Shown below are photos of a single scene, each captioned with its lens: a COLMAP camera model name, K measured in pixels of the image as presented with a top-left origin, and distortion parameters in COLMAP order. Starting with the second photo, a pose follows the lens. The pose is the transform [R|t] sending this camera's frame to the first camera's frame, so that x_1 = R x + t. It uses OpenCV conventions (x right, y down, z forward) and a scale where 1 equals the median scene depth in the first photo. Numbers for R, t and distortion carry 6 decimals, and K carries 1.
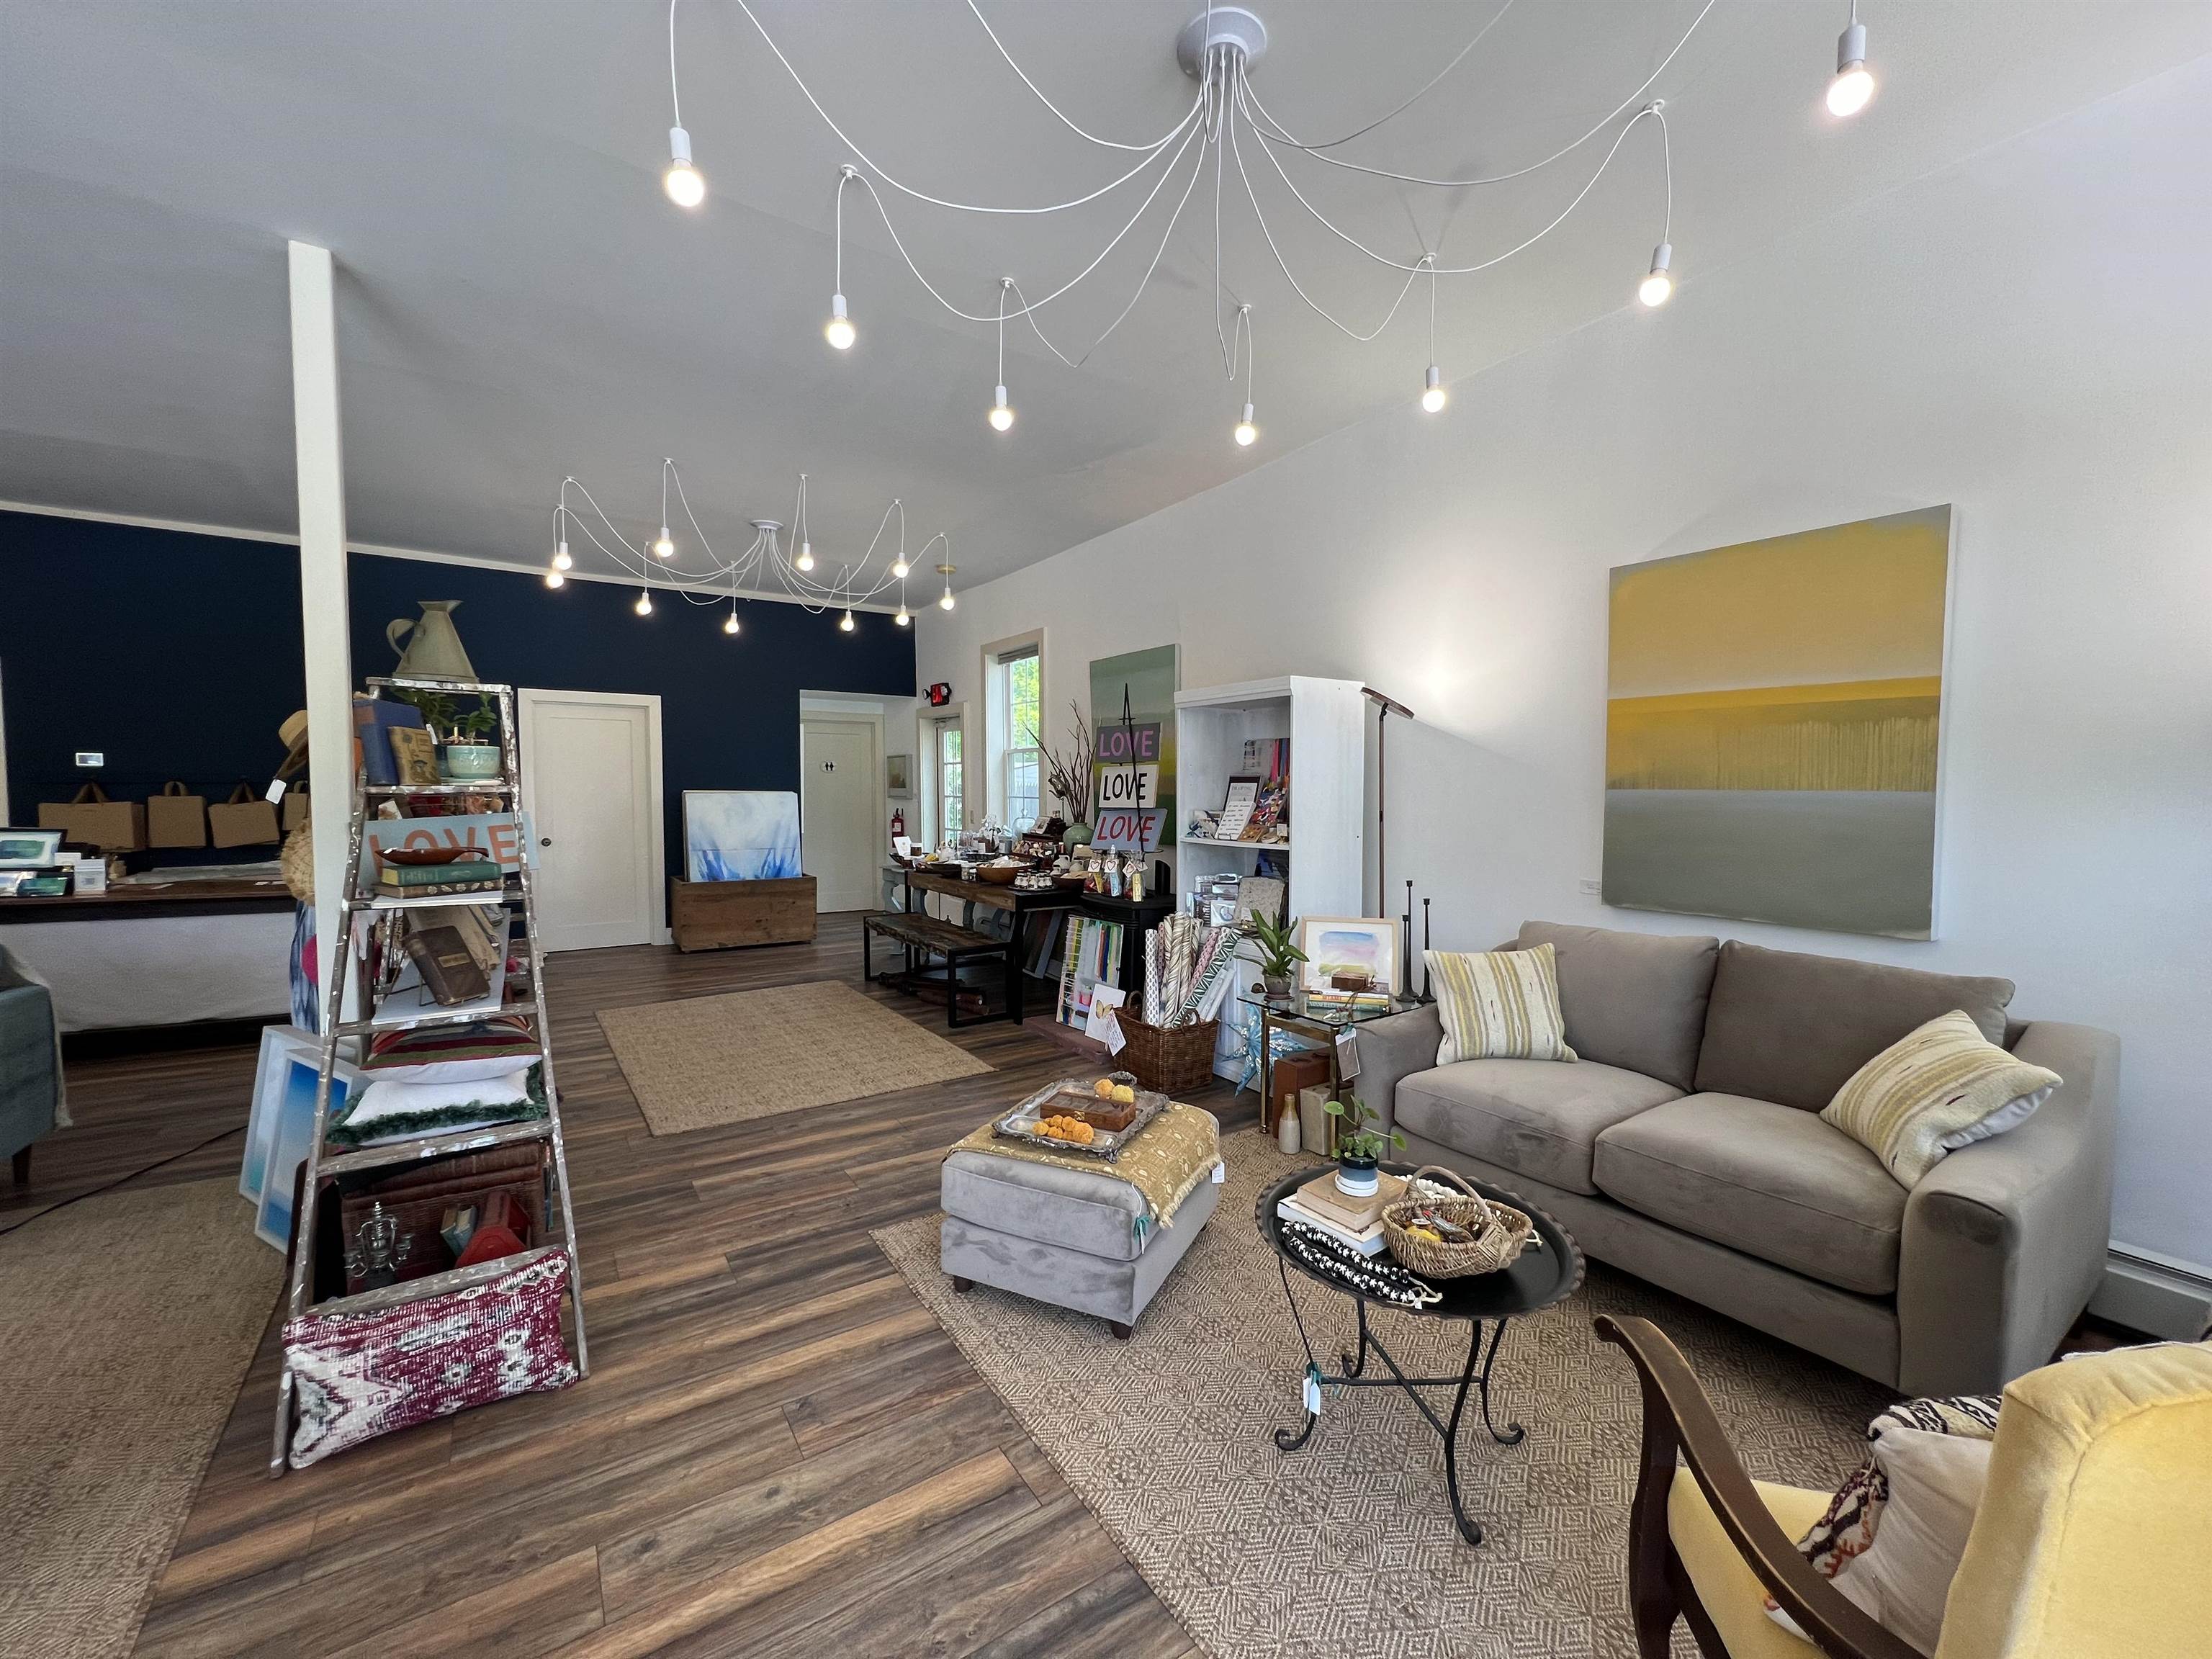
lens RADIAL K [[885.3, 0, 1106.0], [0, 885.3, 829.5], [0, 0, 1]] dist [-0.001591, 0.000332]
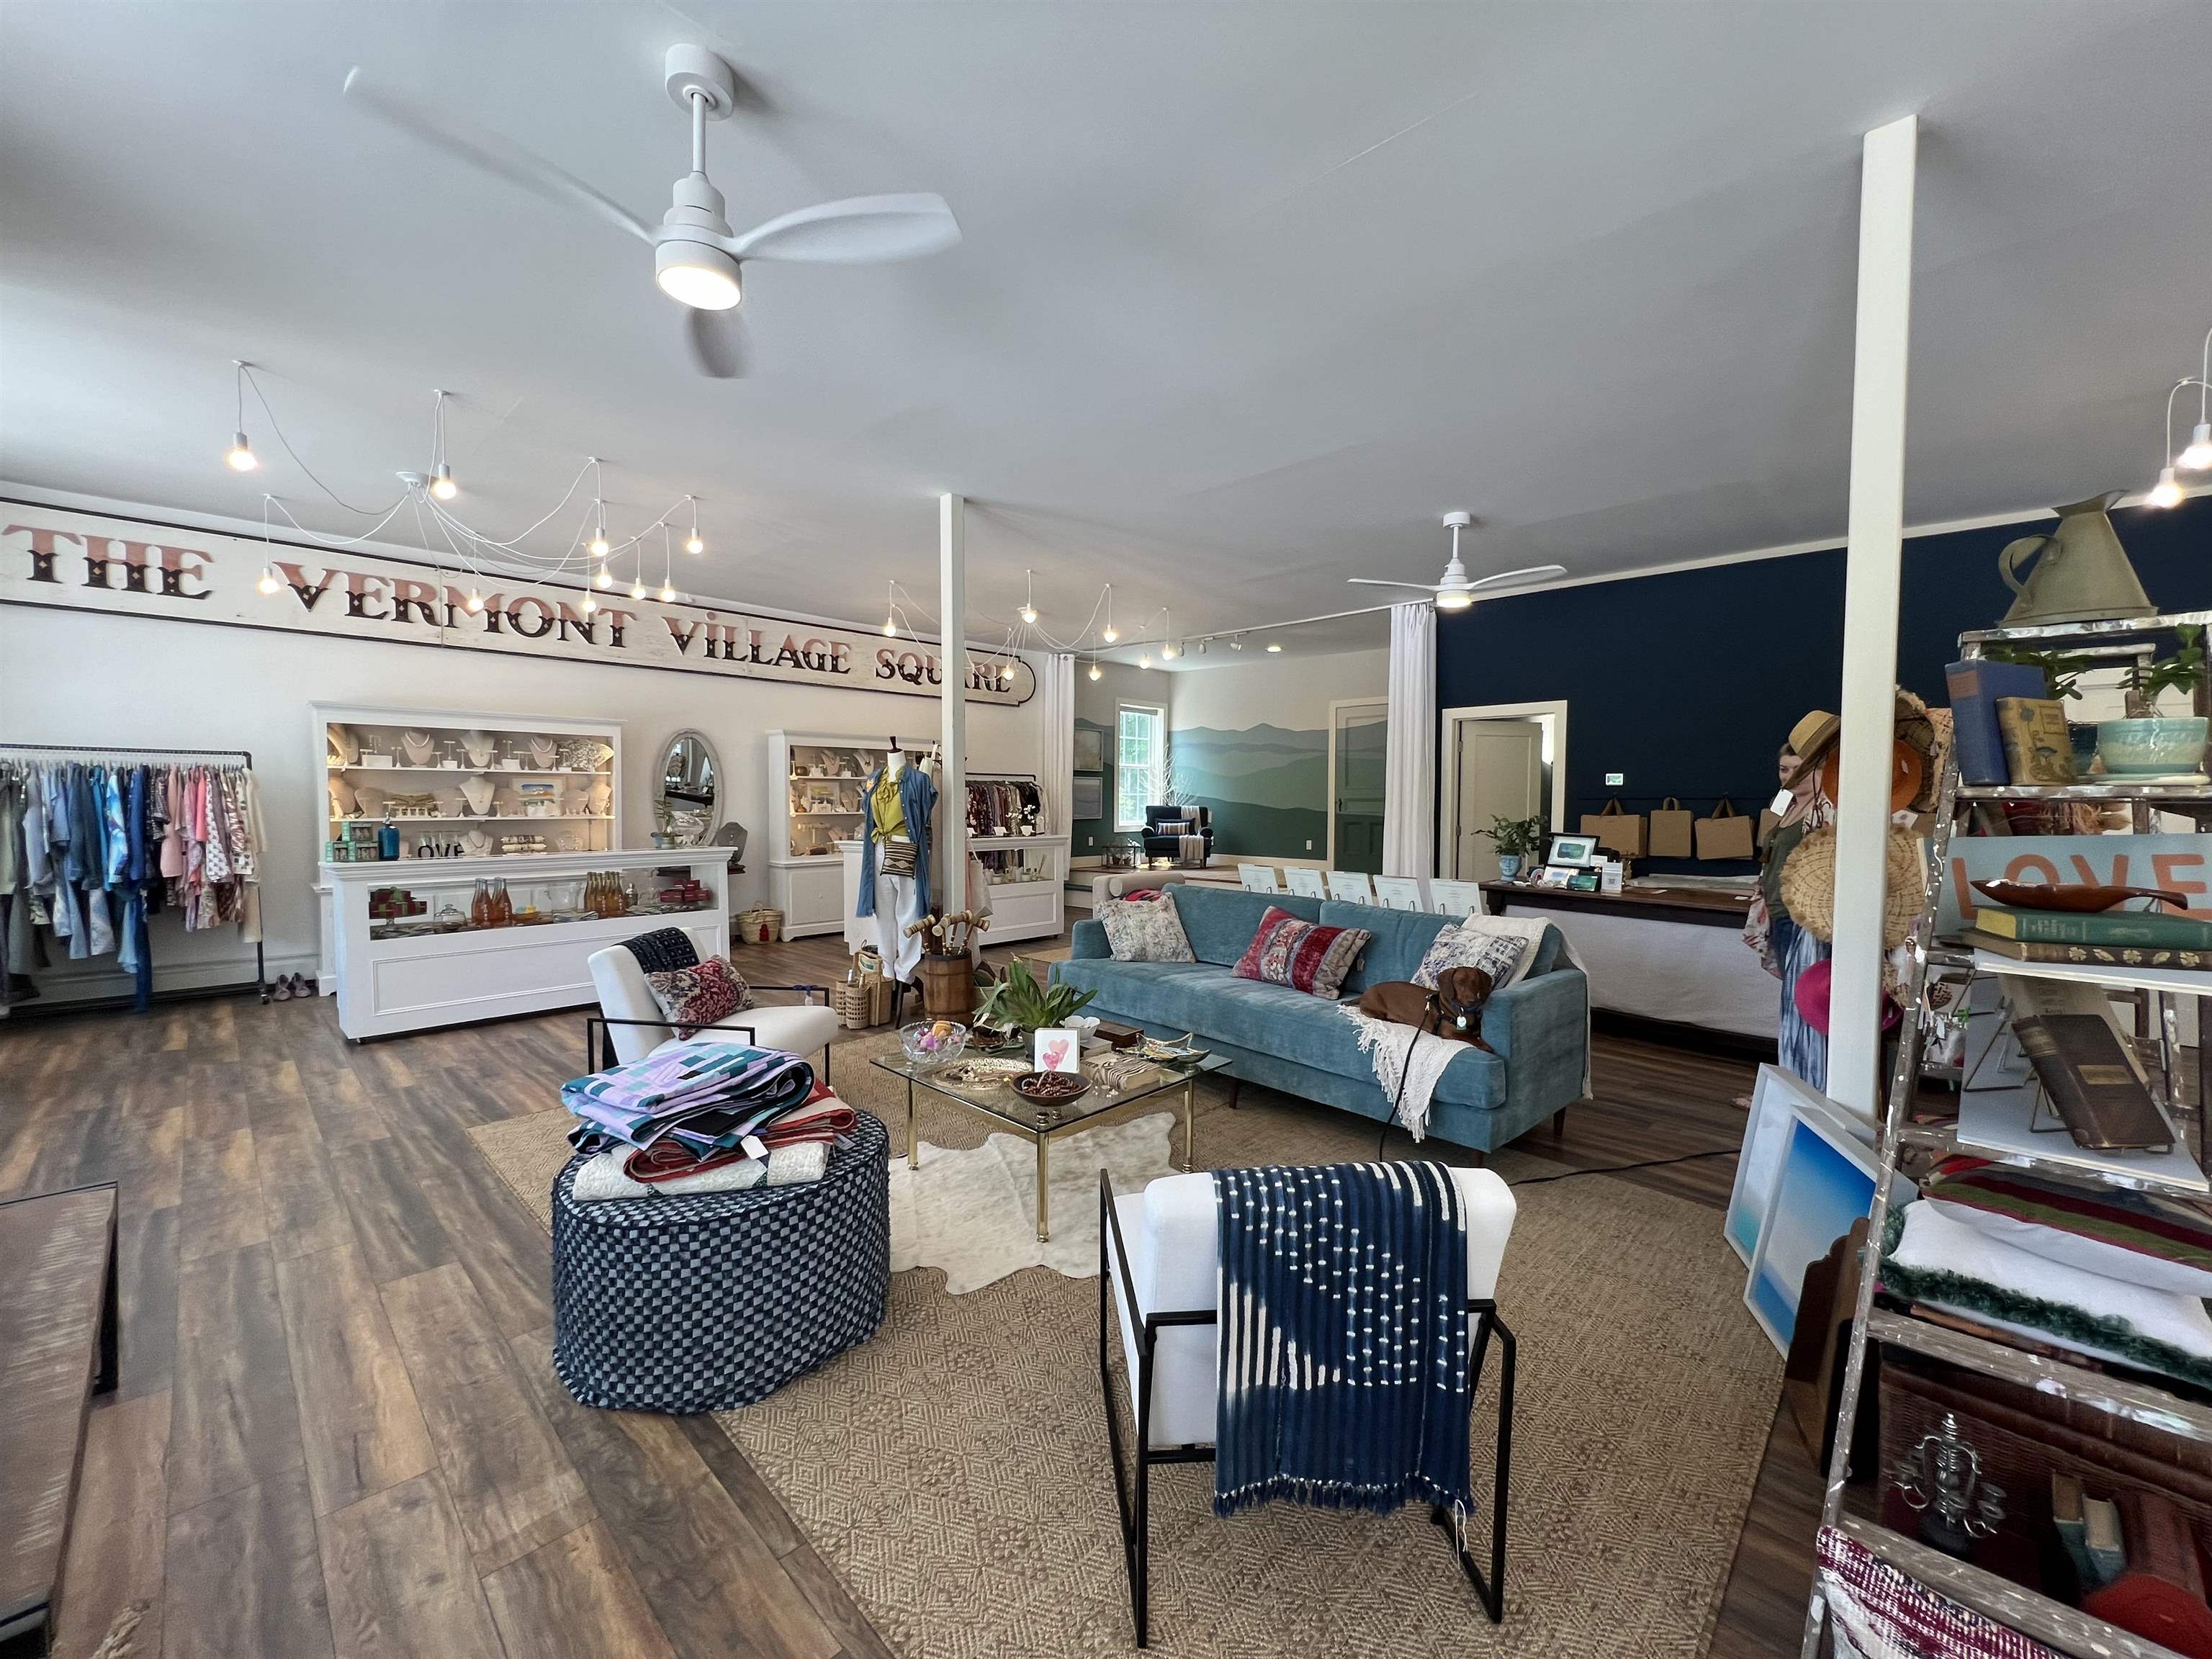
lens RADIAL K [[885.3, 0, 1106.0], [0, 885.3, 829.5], [0, 0, 1]] dist [-0.001591, 0.000332]
pose [[0.205823, 0.031249, -0.978090, -0.284639], [-0.055569, 0.998250, 0.020200, 0.007135], [0.977010, 0.050194, 0.207199, 0.199251]]
